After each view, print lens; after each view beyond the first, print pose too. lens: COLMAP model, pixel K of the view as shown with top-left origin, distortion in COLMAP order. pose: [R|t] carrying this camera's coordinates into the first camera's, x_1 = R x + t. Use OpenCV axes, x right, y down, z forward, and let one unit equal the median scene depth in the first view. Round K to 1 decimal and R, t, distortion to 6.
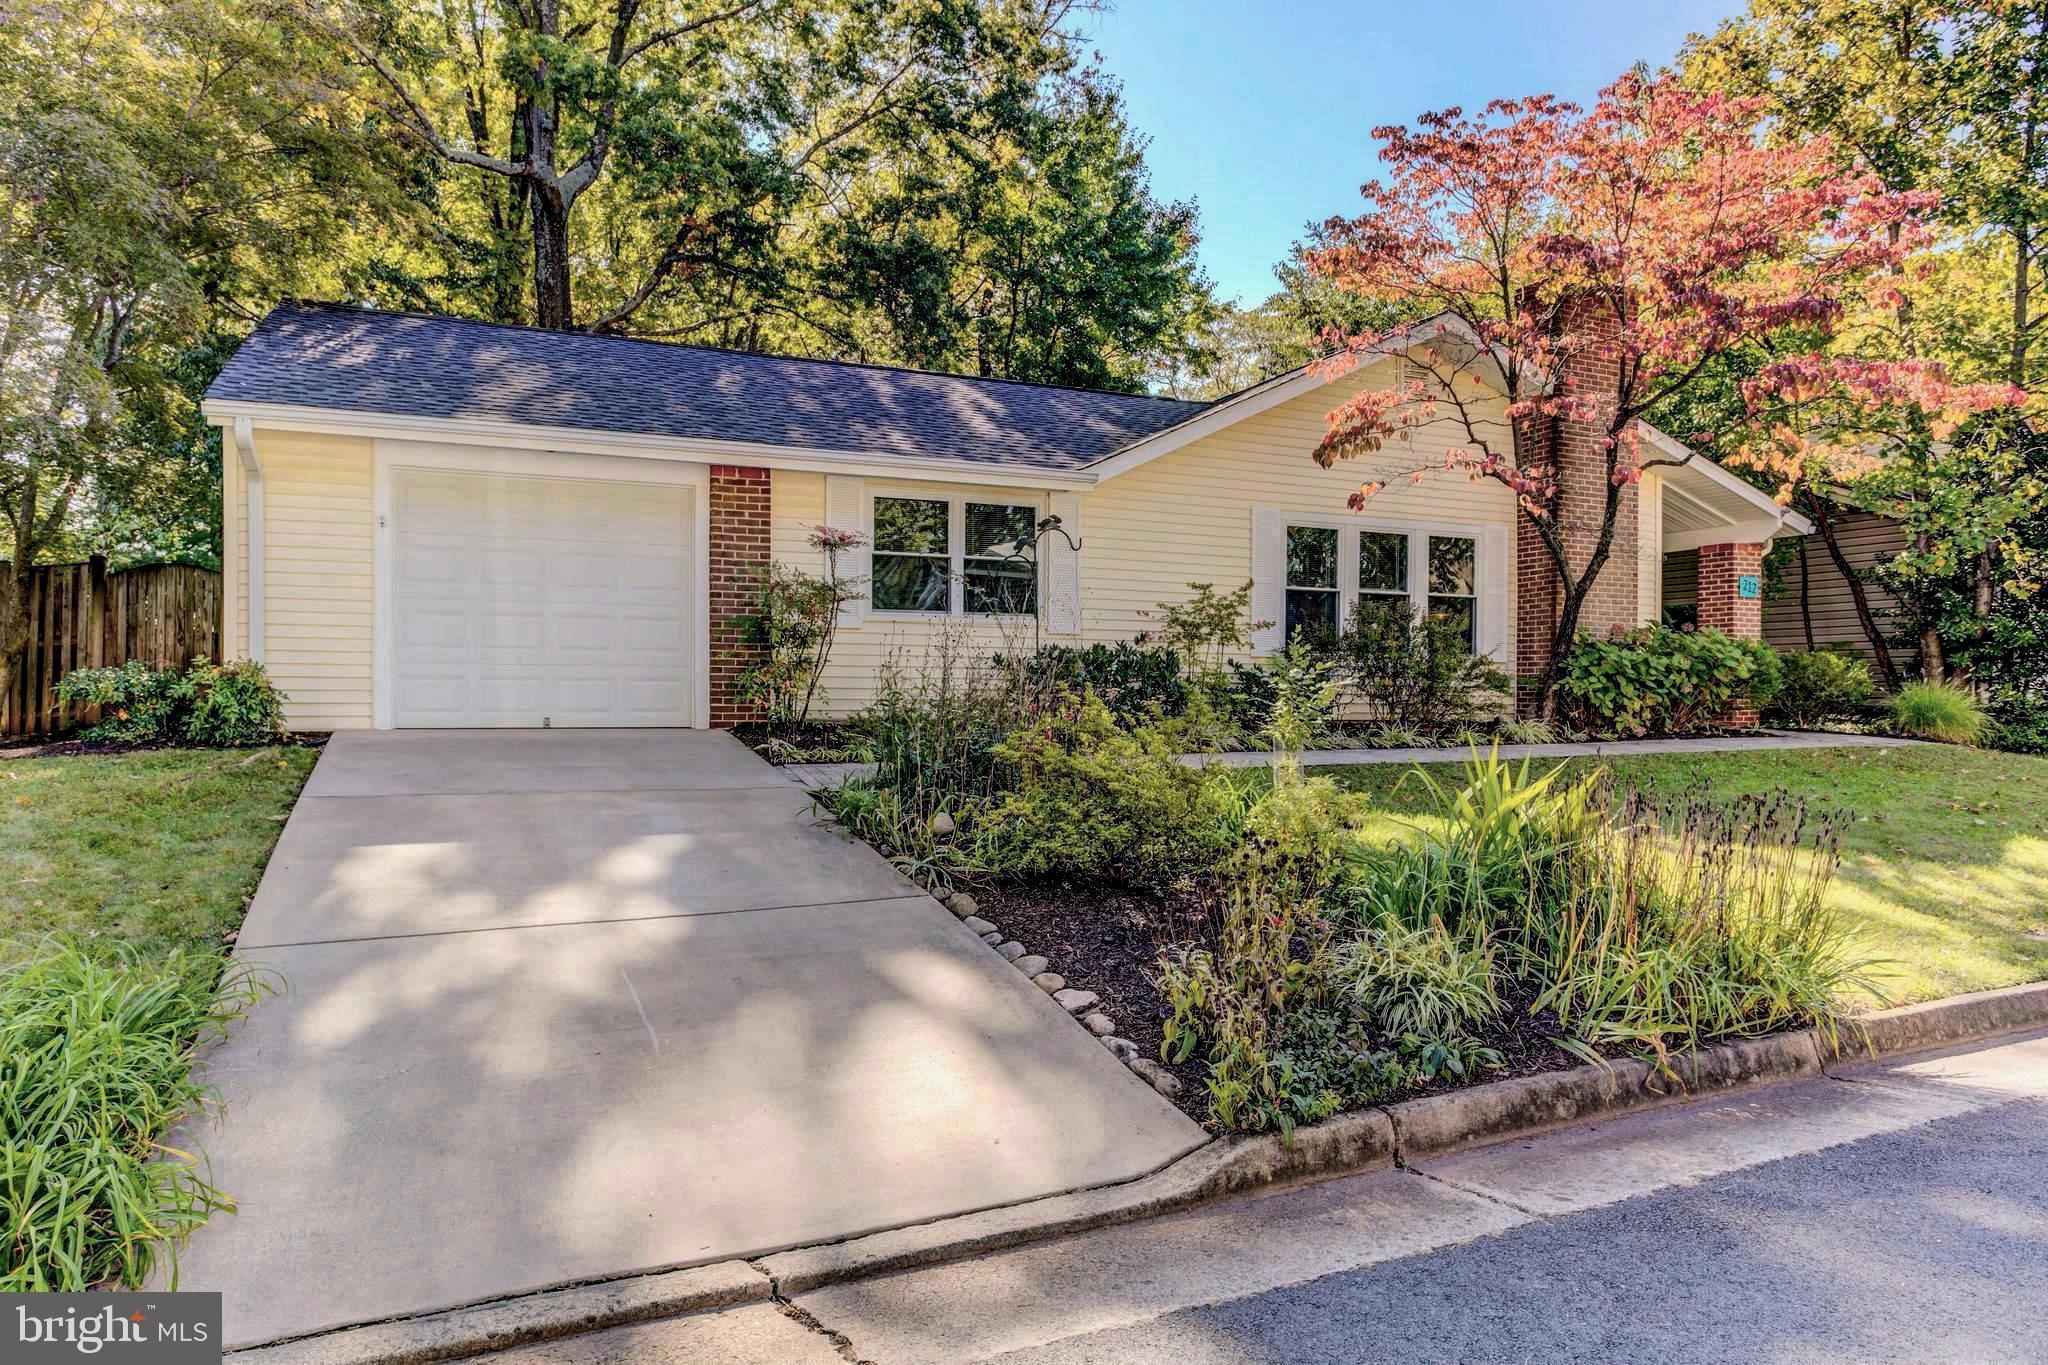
lens RADIAL K [[1359.5, 0, 1025.0], [0, 1359.5, 677.4], [0, 0, 1]] dist [-0.000681, -0.005920]
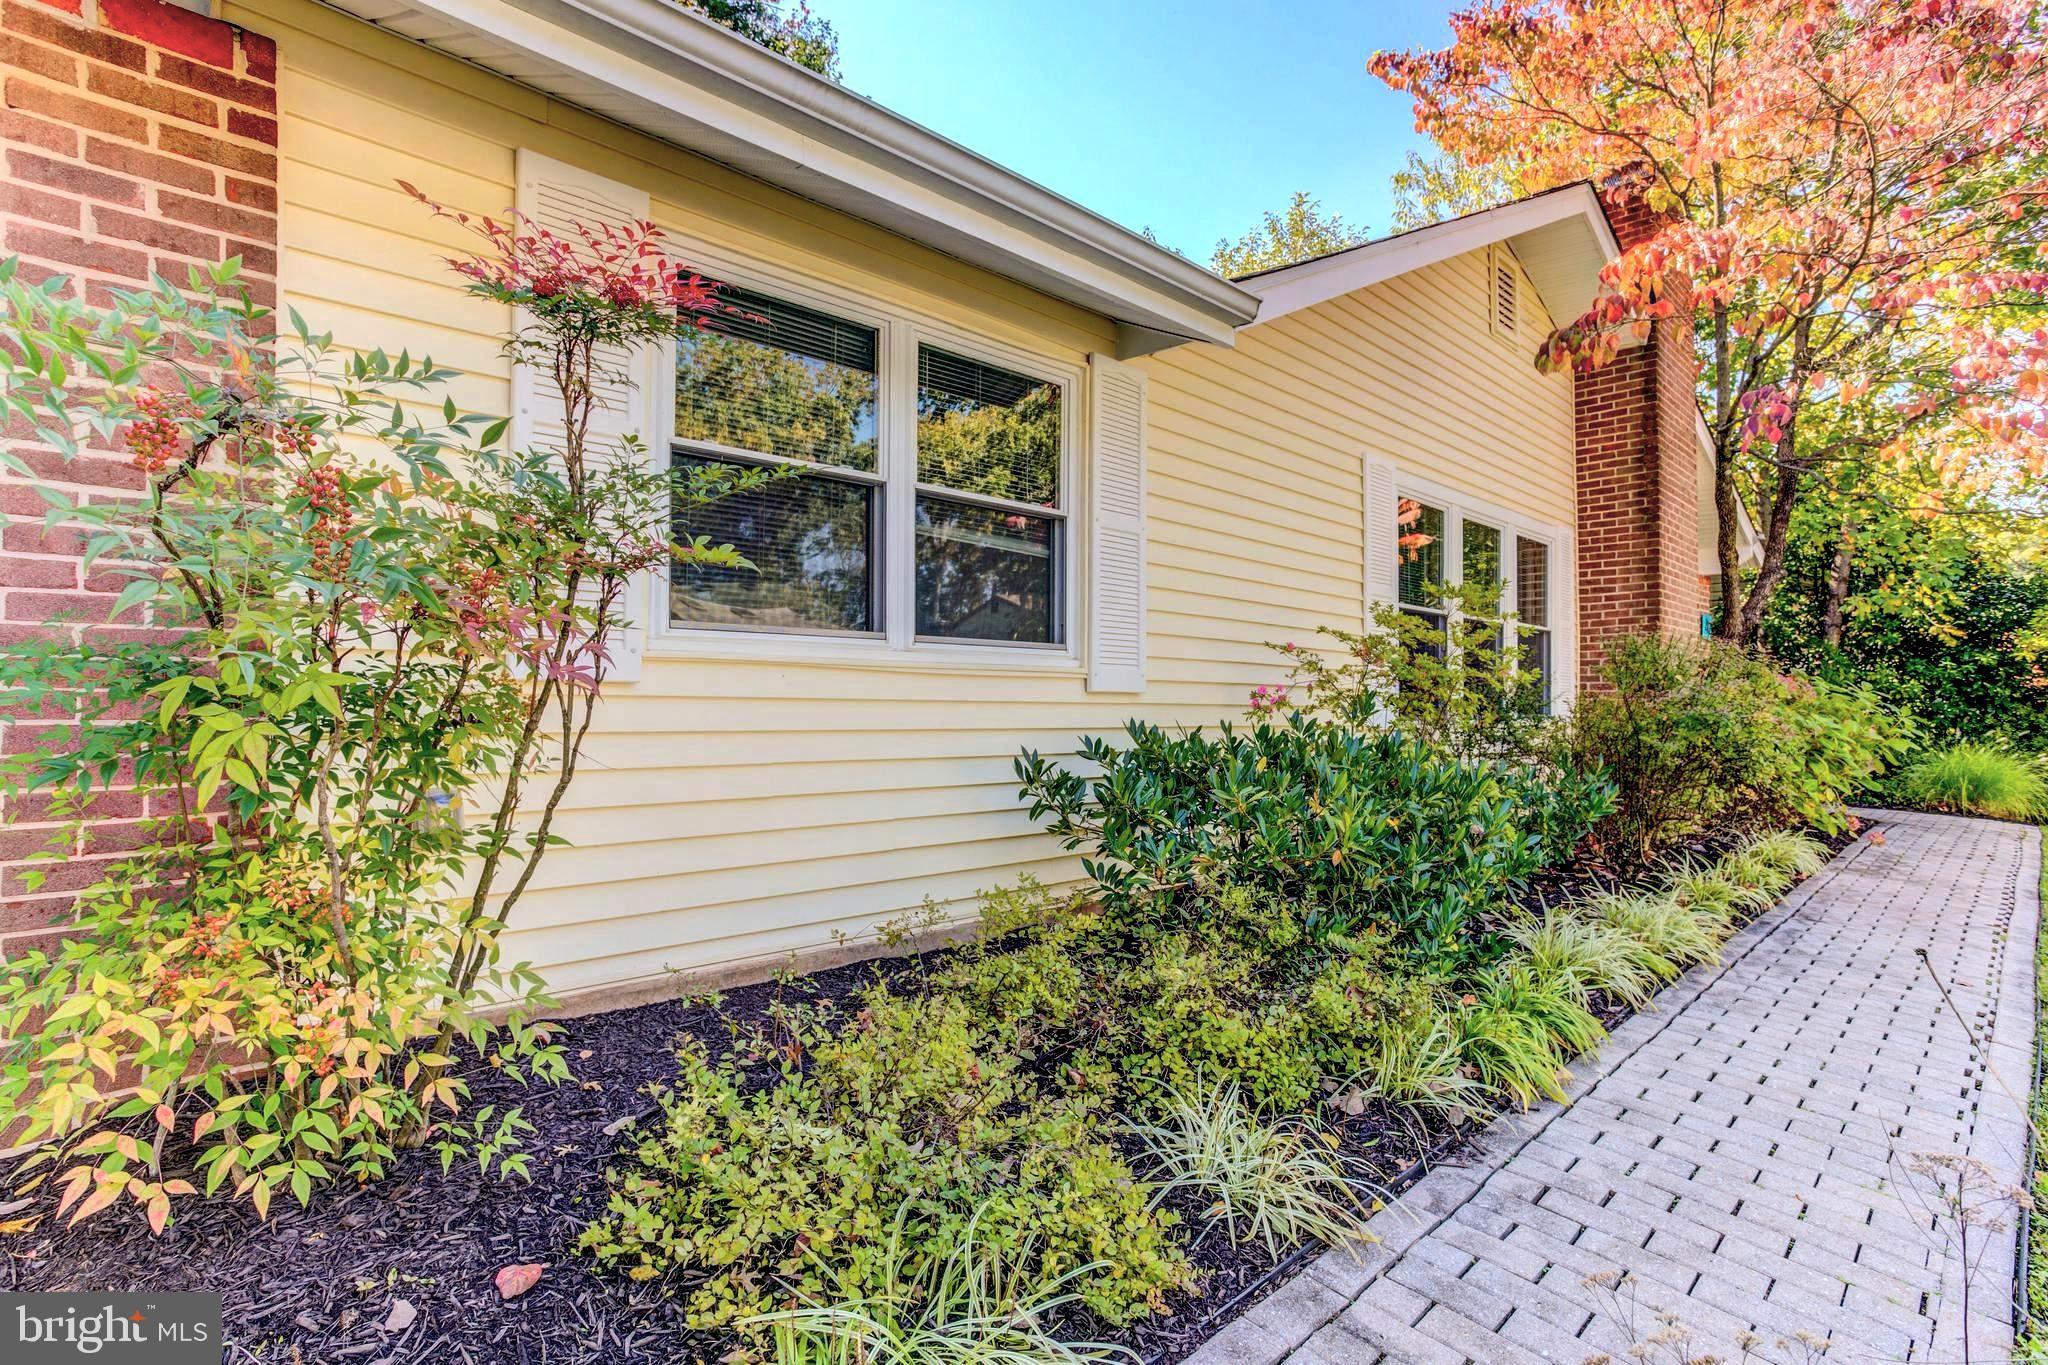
lens RADIAL K [[1021.7, 0, 1017.5], [0, 1021.7, 697.3], [0, 0, 1]] dist [-0.011560, 0.005415]
pose [[0.932363, -0.000763, 0.361523, -0.117082], [-0.000825, 0.999991, 0.004237, -0.031799], [-0.361523, -0.004248, 0.932354, 0.710717]]
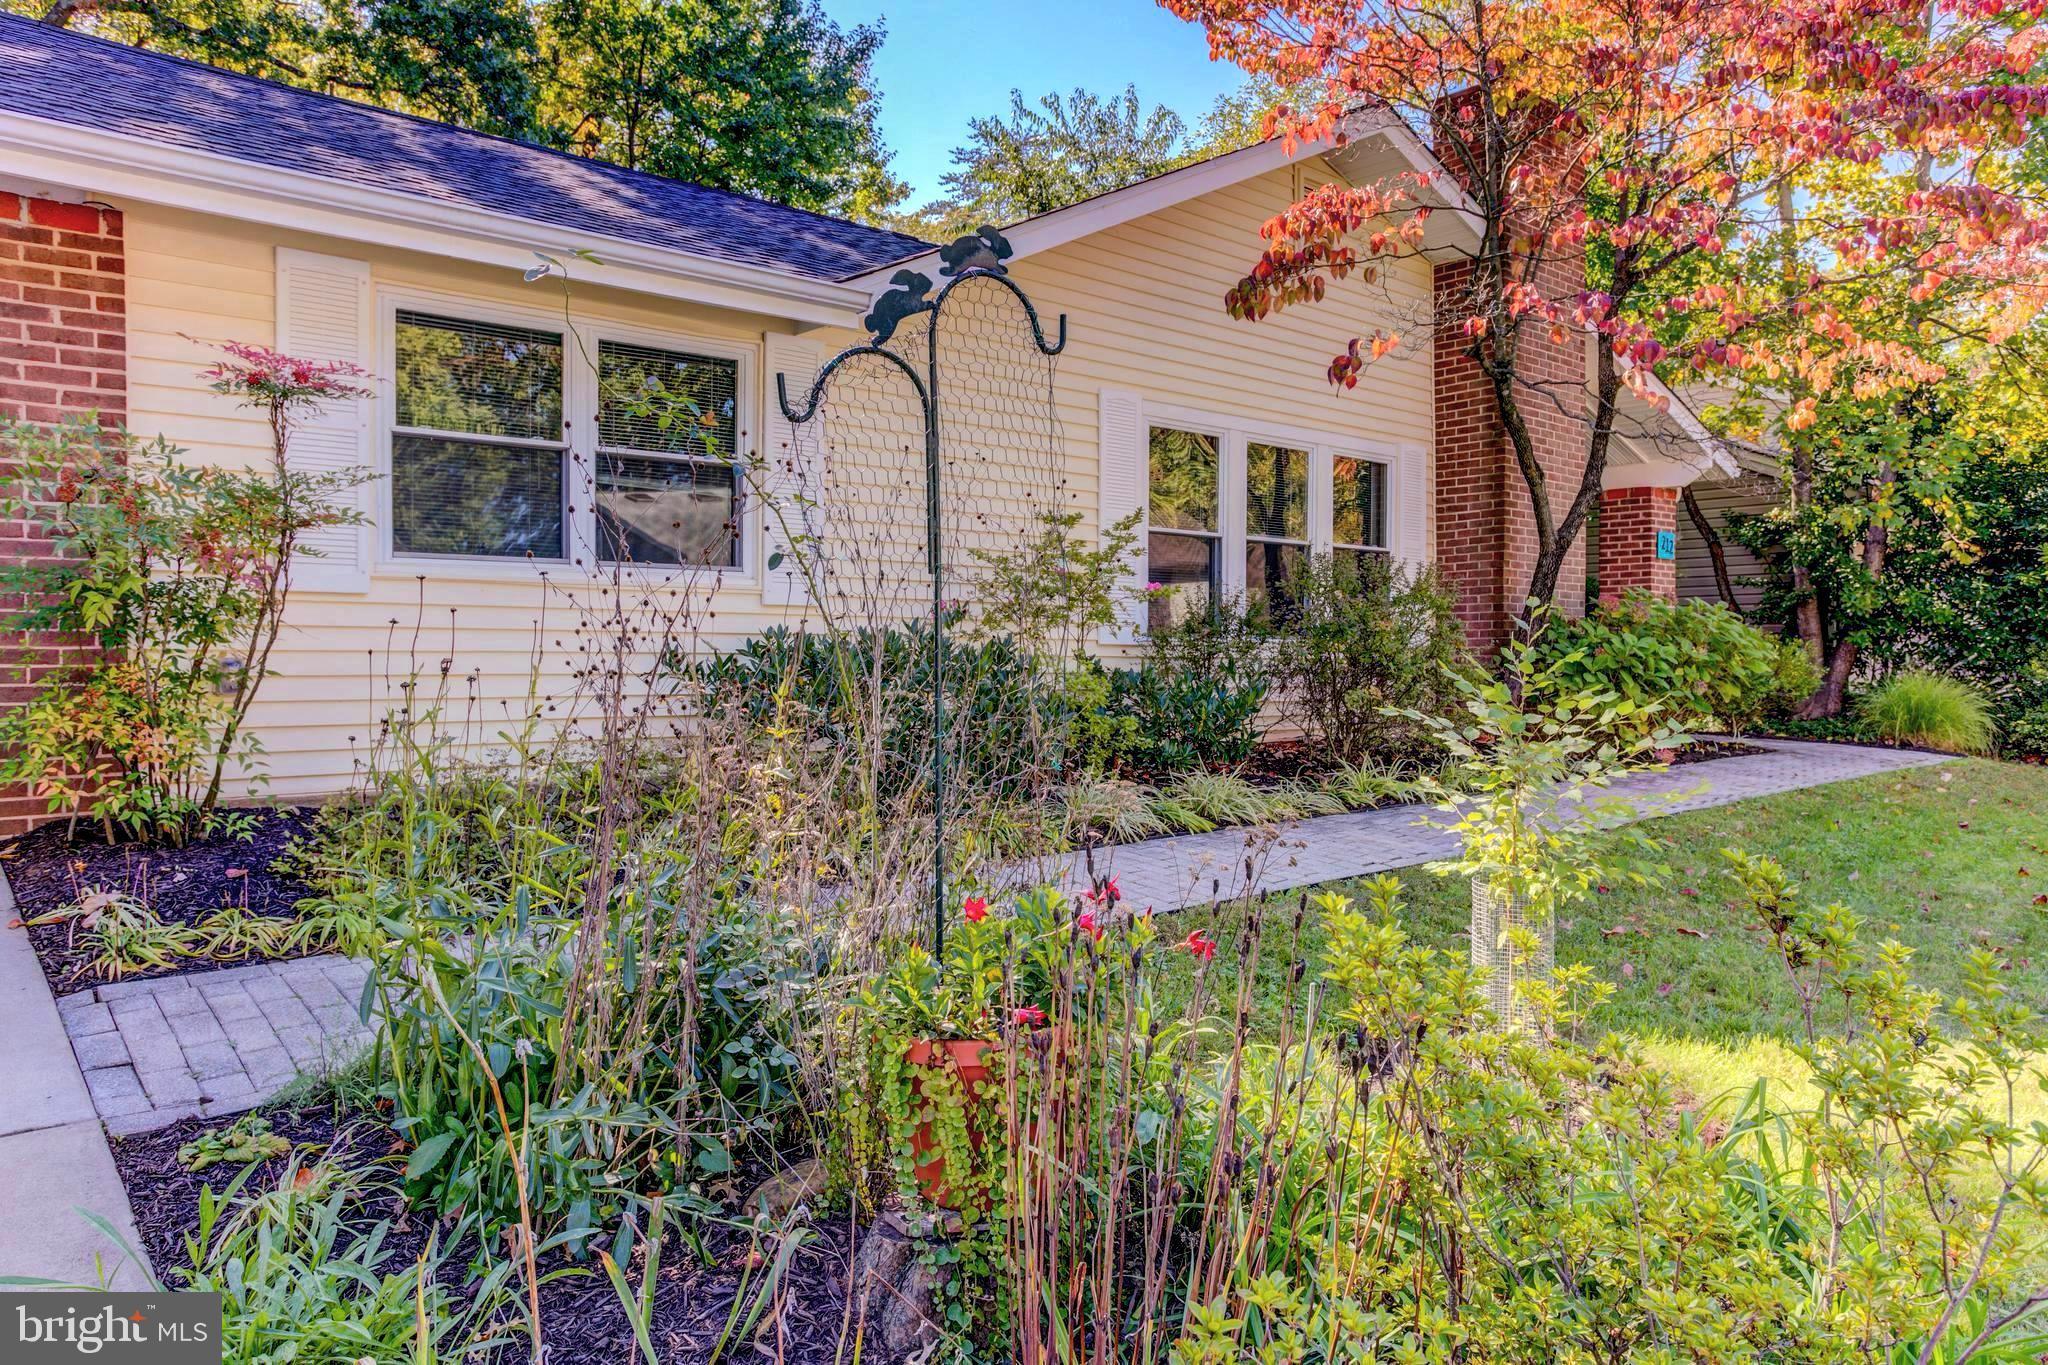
lens RADIAL K [[1359.5, 0, 1024.0], [0, 1359.5, 678.7], [0, 0, 1]] dist [-0.000681, -0.005920]
pose [[0.957585, -0.010180, 0.287970, -0.038528], [0.001439, 0.999532, 0.030551, -0.019581], [-0.288146, -0.028841, 0.957152, 0.468331]]
